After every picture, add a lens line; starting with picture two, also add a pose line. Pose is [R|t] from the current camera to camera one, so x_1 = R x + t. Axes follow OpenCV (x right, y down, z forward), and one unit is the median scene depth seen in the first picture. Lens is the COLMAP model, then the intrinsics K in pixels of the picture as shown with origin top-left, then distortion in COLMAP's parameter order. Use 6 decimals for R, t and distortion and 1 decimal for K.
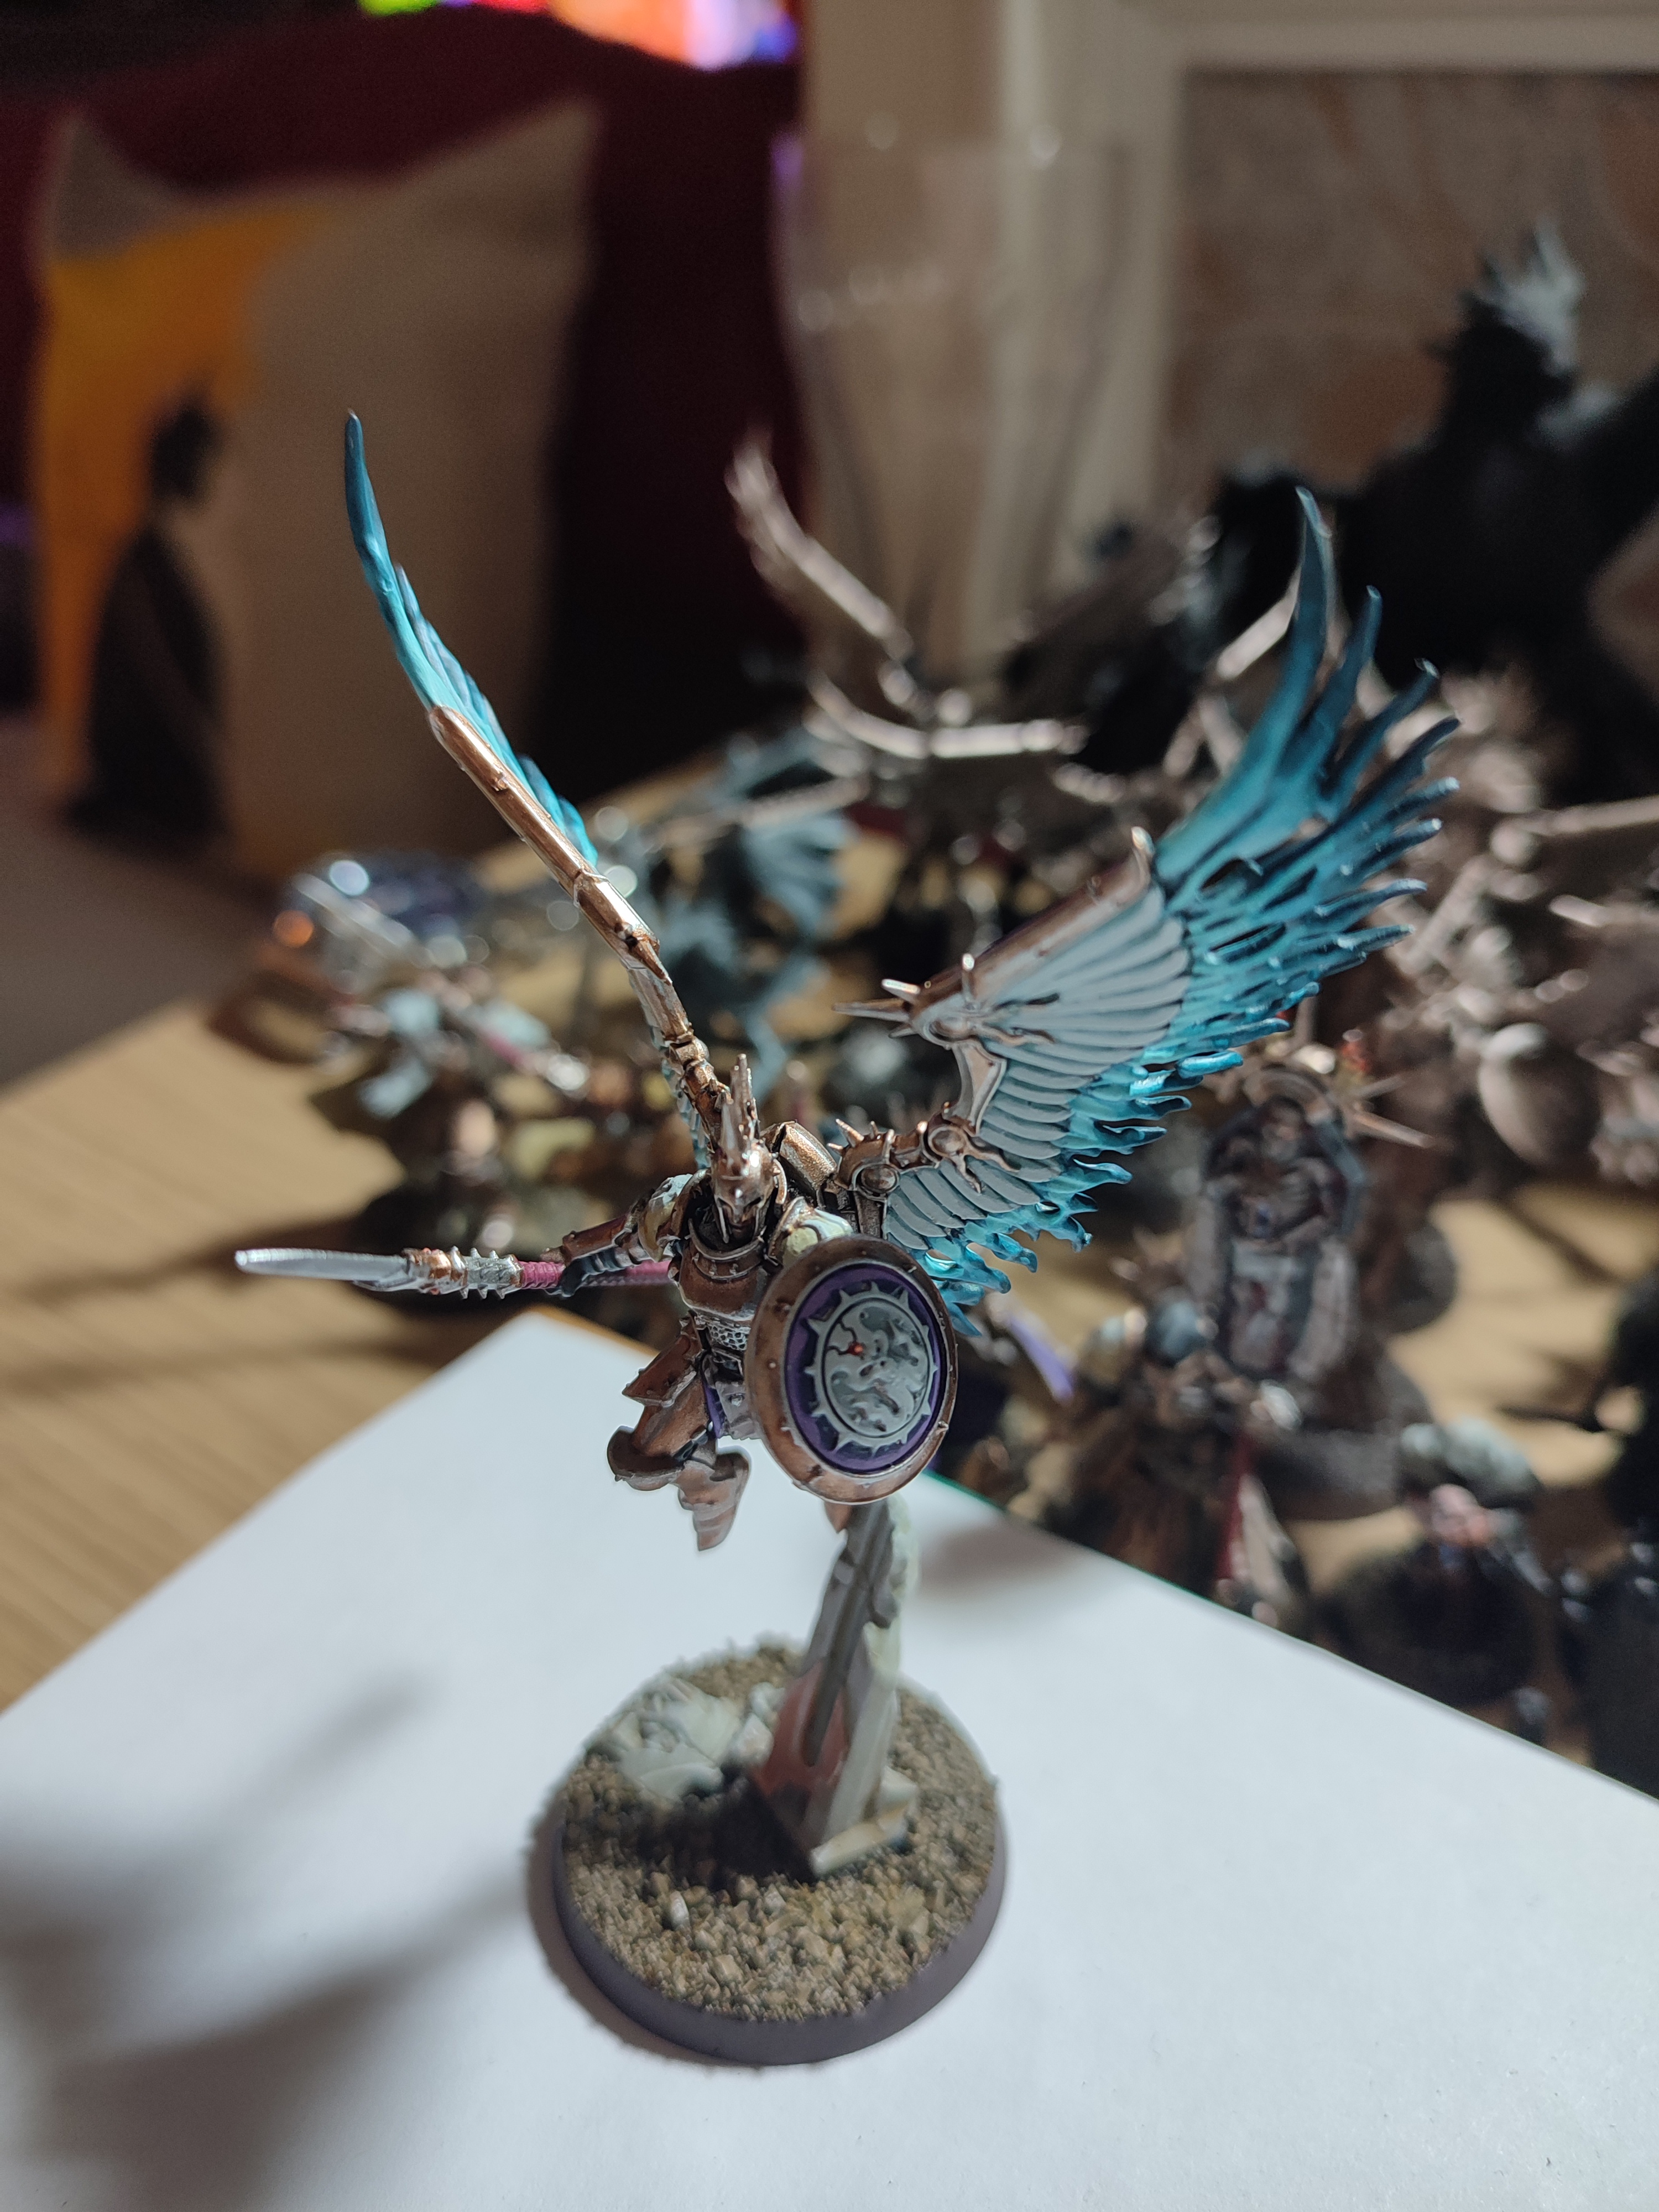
lens RADIAL K [[1644.2, 0, 831.8], [0, 1644.2, 1107.9], [0, 0, 1]] dist [-0.042808, -0.004480]
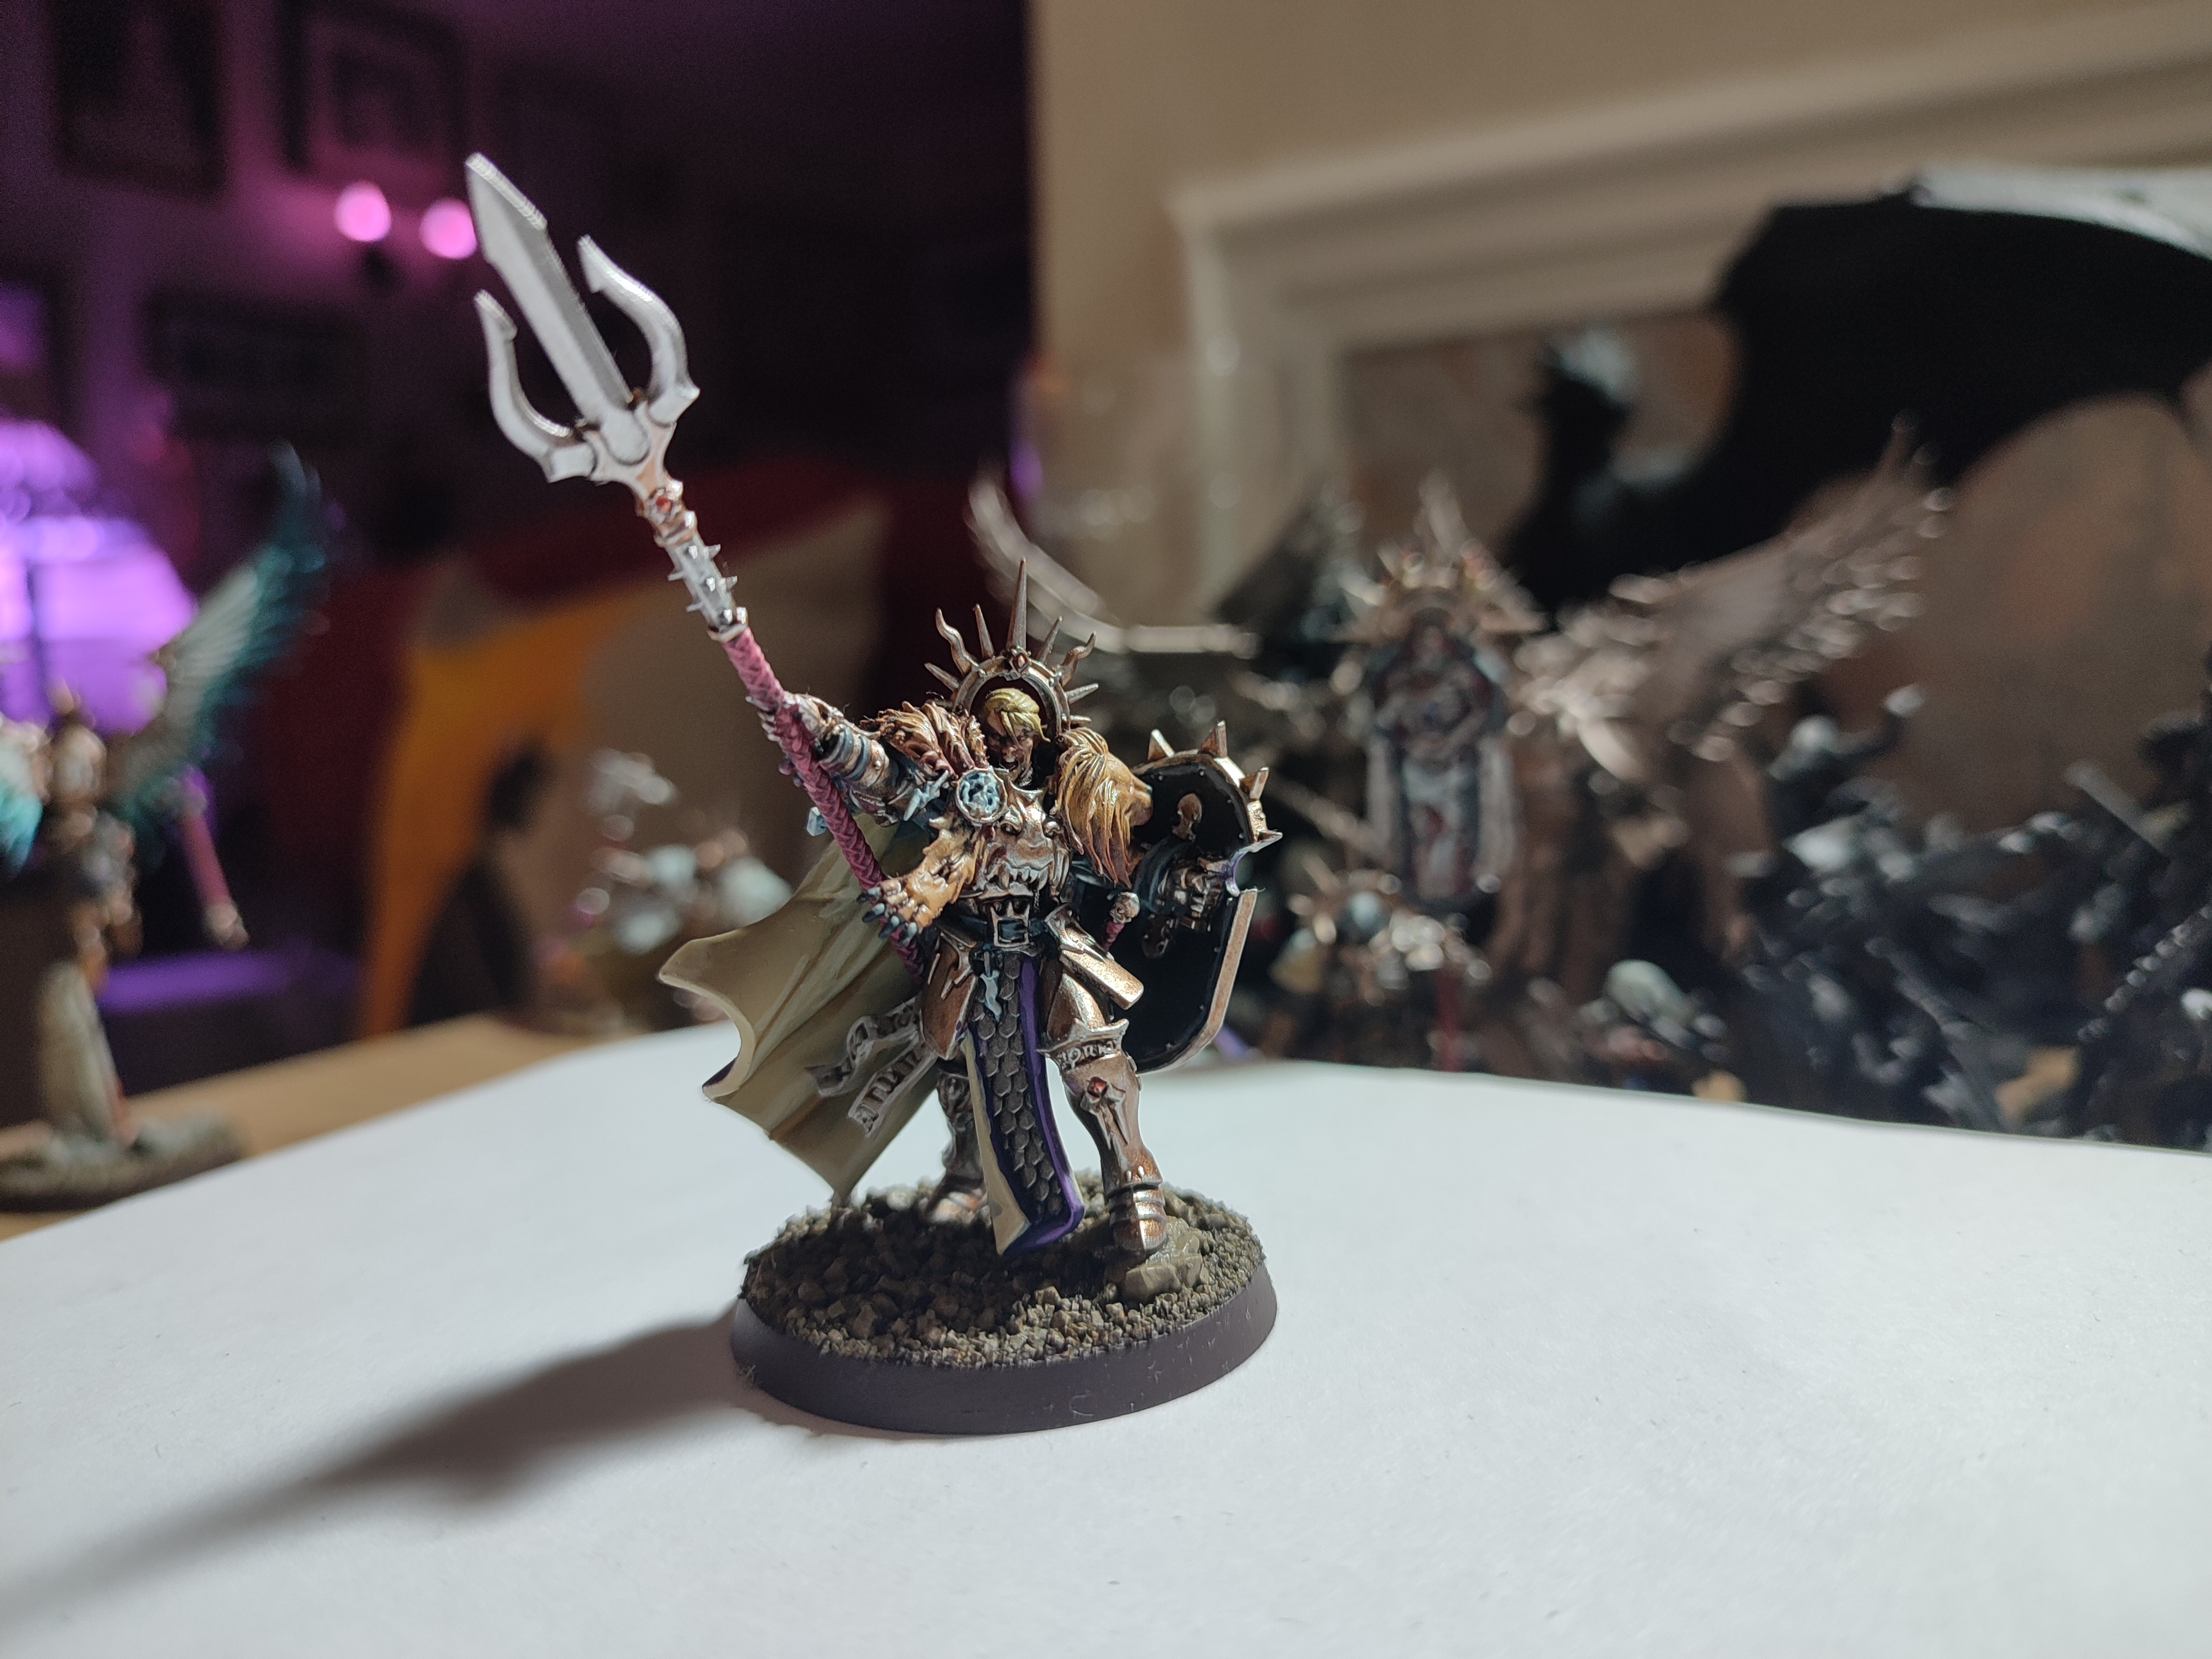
lens RADIAL K [[1644.2, 0, 1106.6], [0, 1644.2, 827.9], [0, 0, 1]] dist [-0.042808, -0.004480]
pose [[0.998744, -0.050052, -0.002233, 0.021011], [0.044567, 0.907900, -0.416812, 0.232214], [0.022890, 0.416189, 0.908990, -0.020892]]
